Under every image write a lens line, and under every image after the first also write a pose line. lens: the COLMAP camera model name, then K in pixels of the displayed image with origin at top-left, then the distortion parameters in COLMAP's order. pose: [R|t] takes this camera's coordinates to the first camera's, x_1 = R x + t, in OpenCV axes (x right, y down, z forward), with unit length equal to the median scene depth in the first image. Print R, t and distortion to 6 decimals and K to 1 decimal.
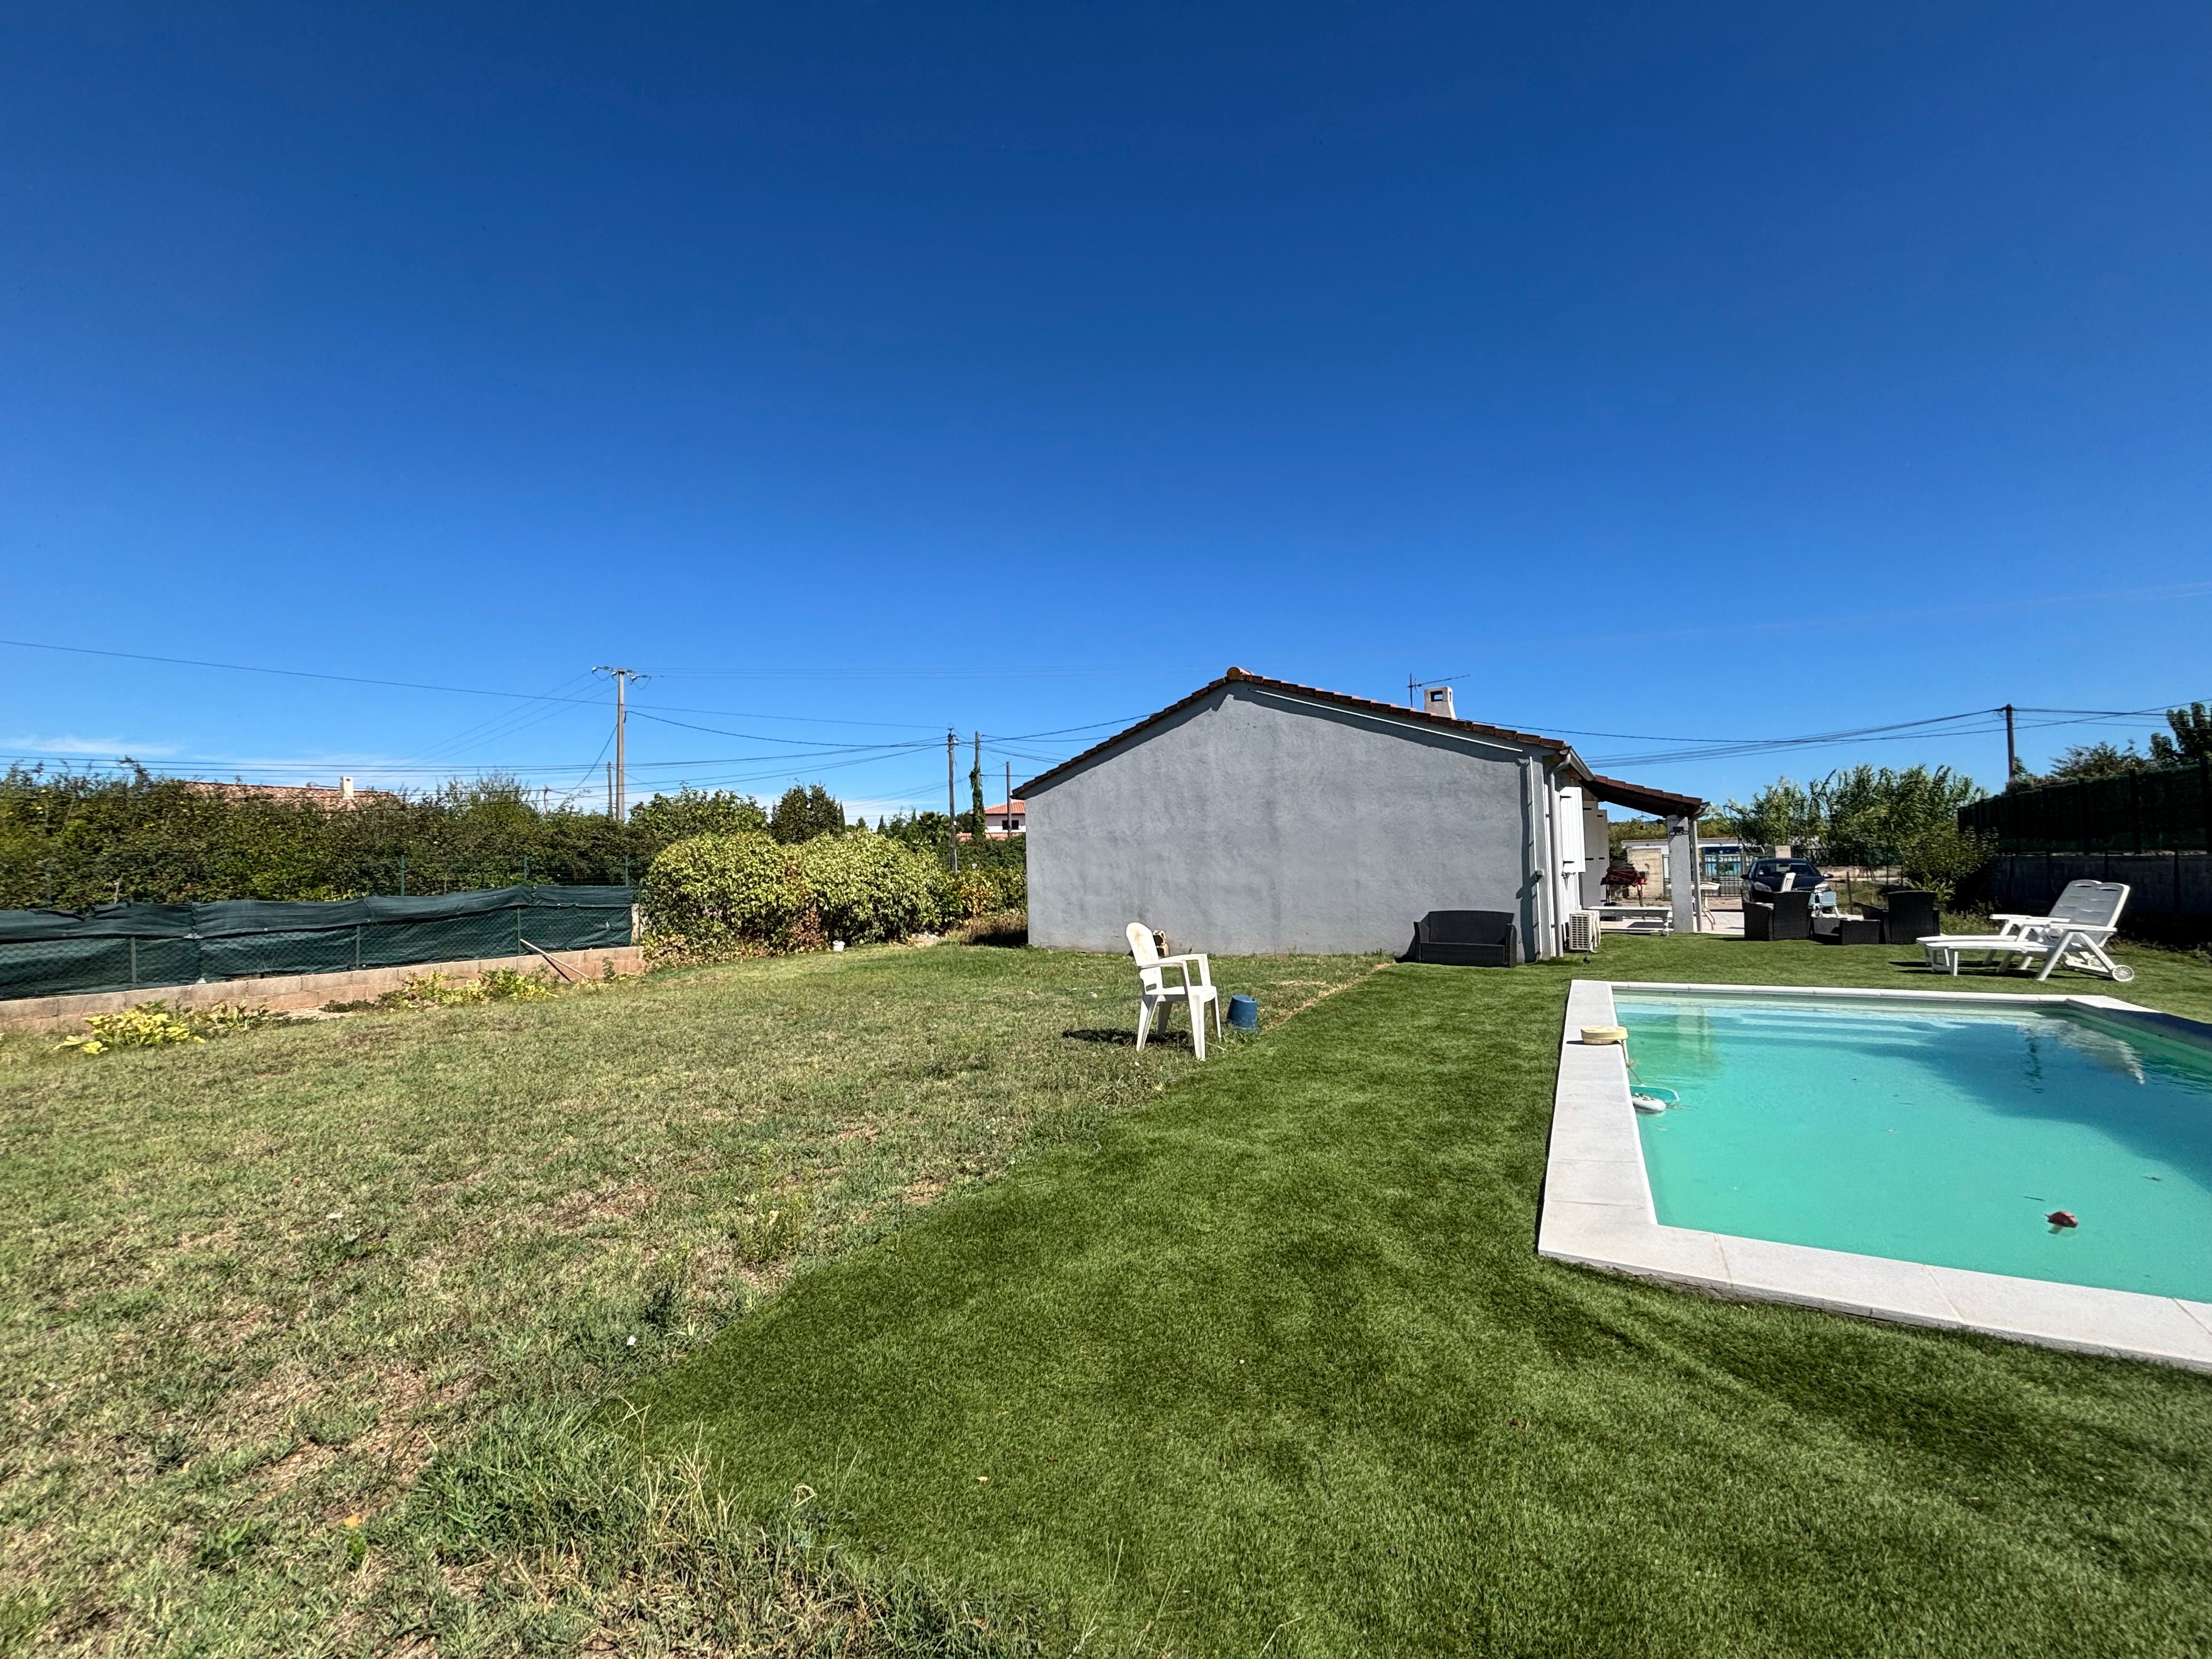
lens RADIAL K [[888.5, 0, 1113.6], [0, 888.5, 827.8], [0, 0, 1]] dist [0.017378, -0.000809]
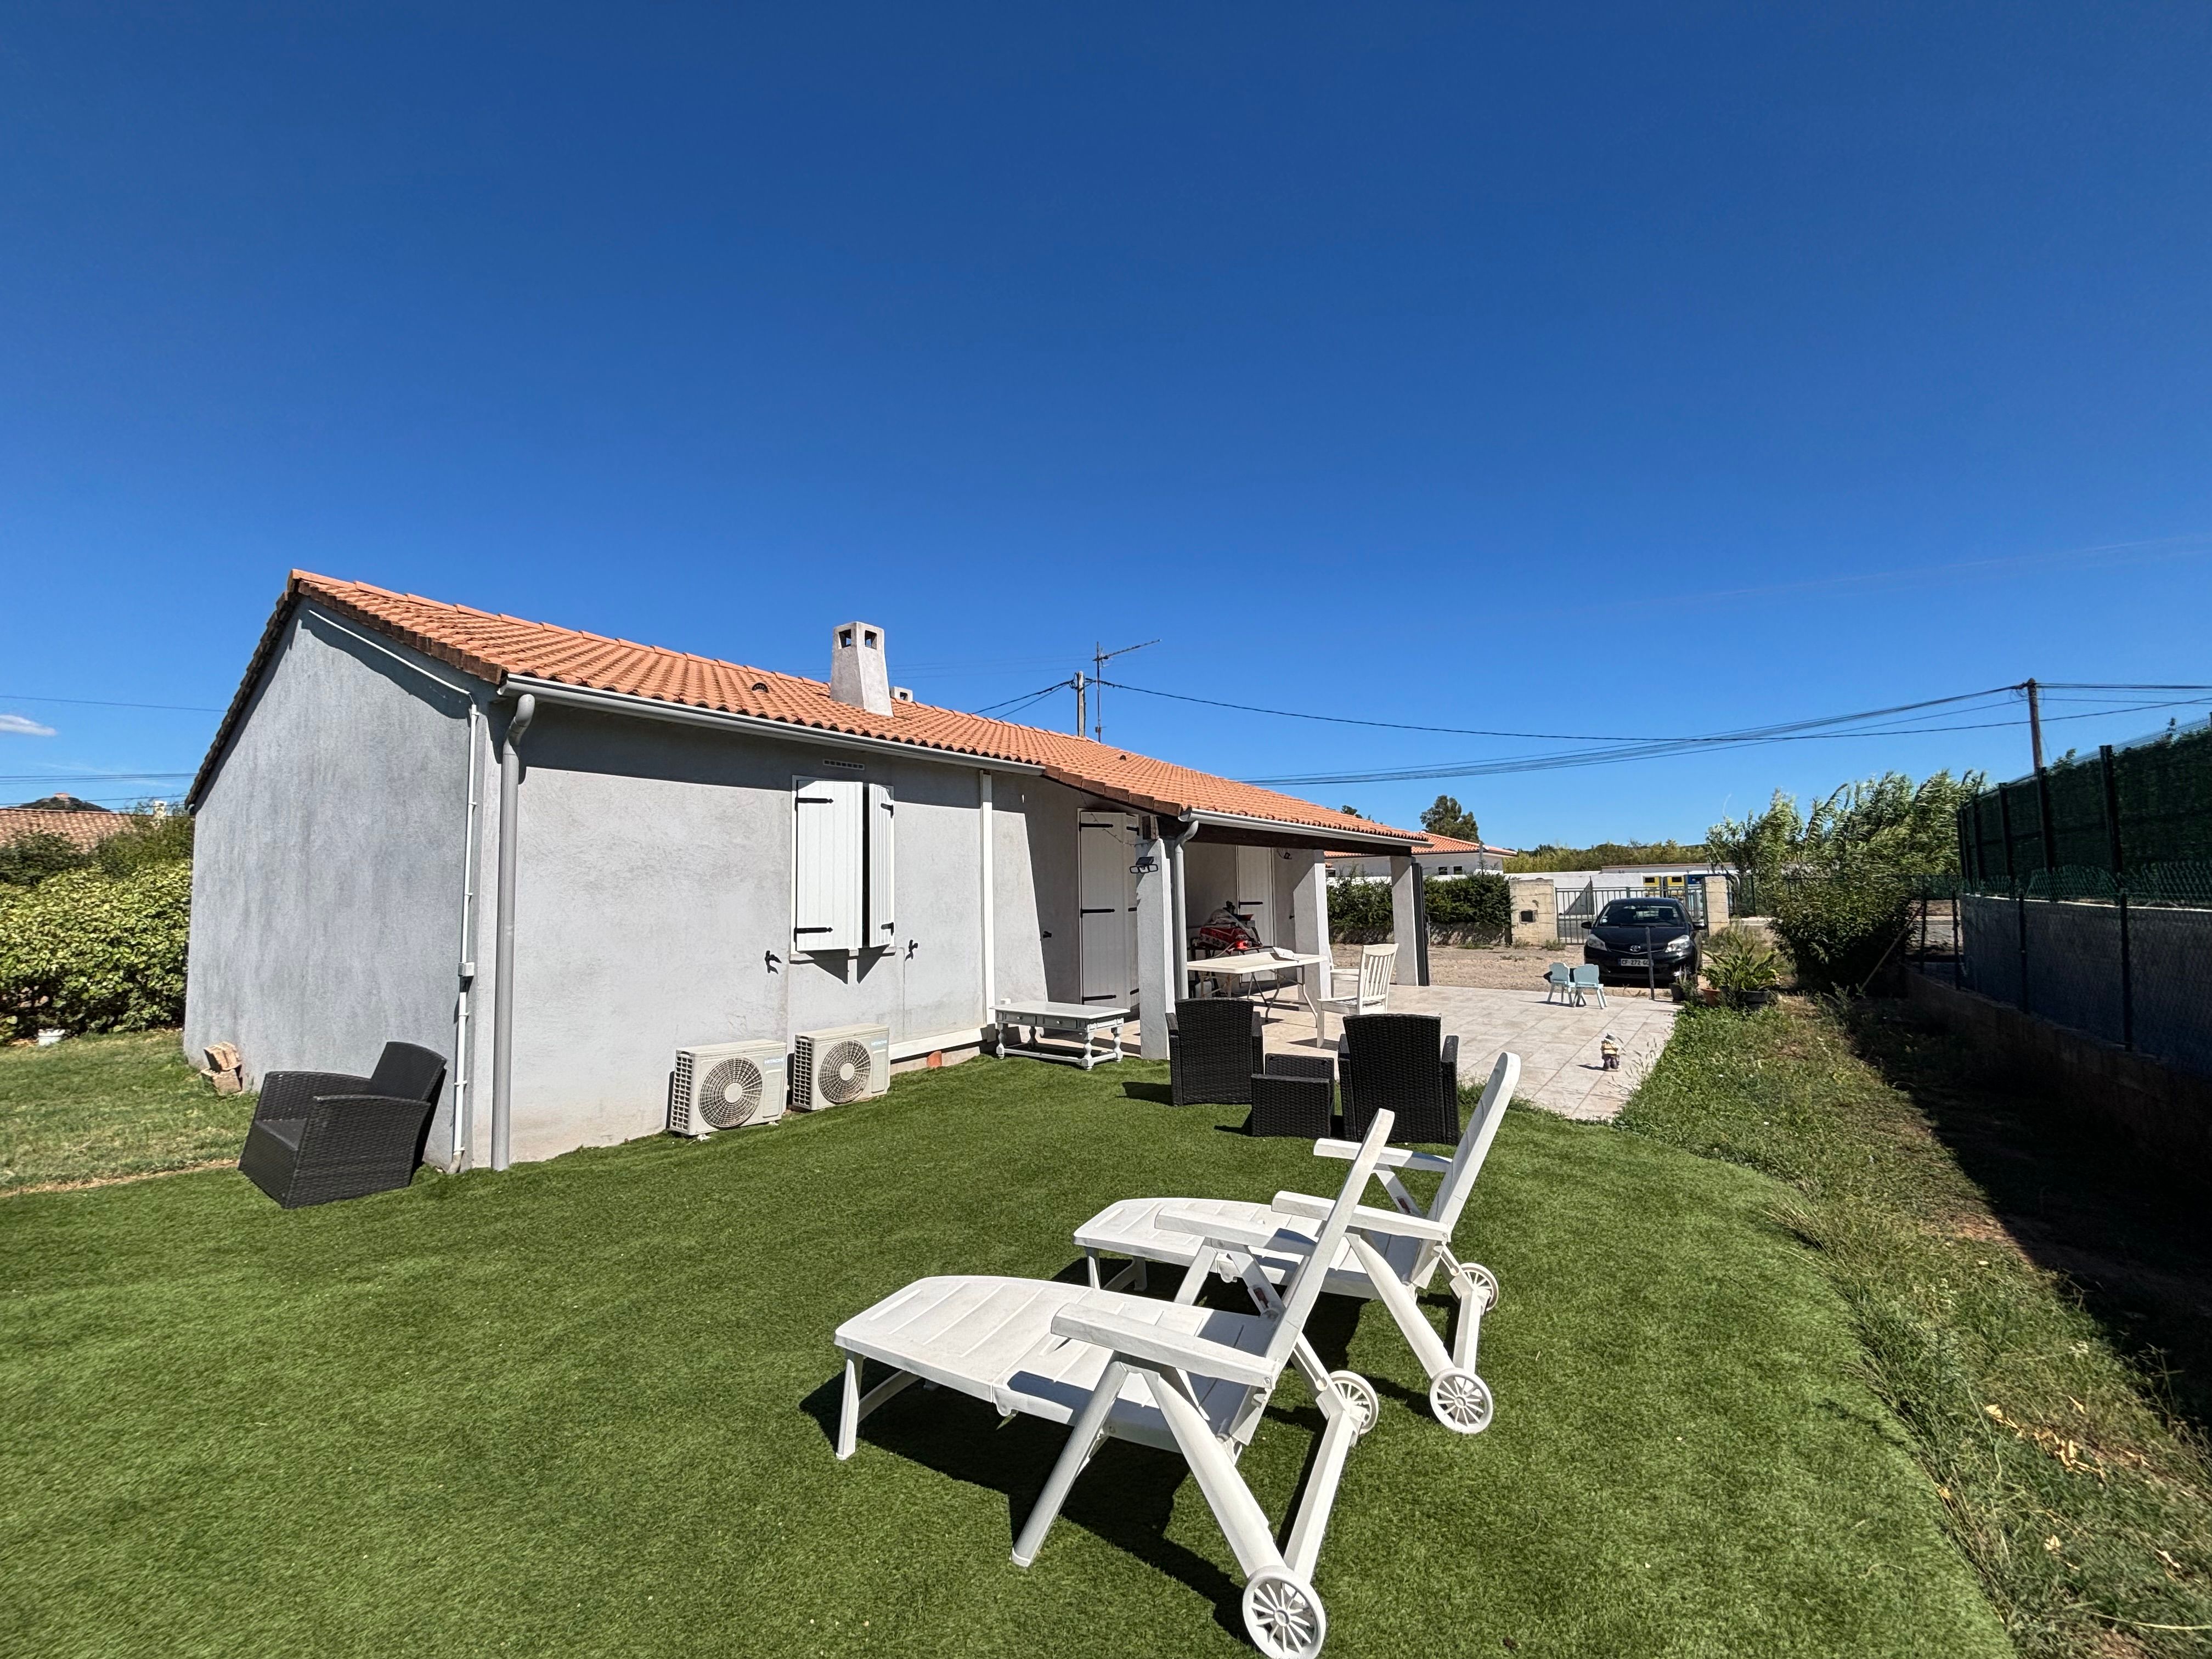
lens RADIAL K [[888.5, 0, 1098.3], [0, 888.5, 833.0], [0, 0, 1]] dist [0.017378, -0.000809]
pose [[0.996558, -0.003486, -0.082831, 0.523818], [0.001819, 0.999794, -0.020199, -0.004038], [0.082884, 0.019979, 0.996359, 0.382572]]
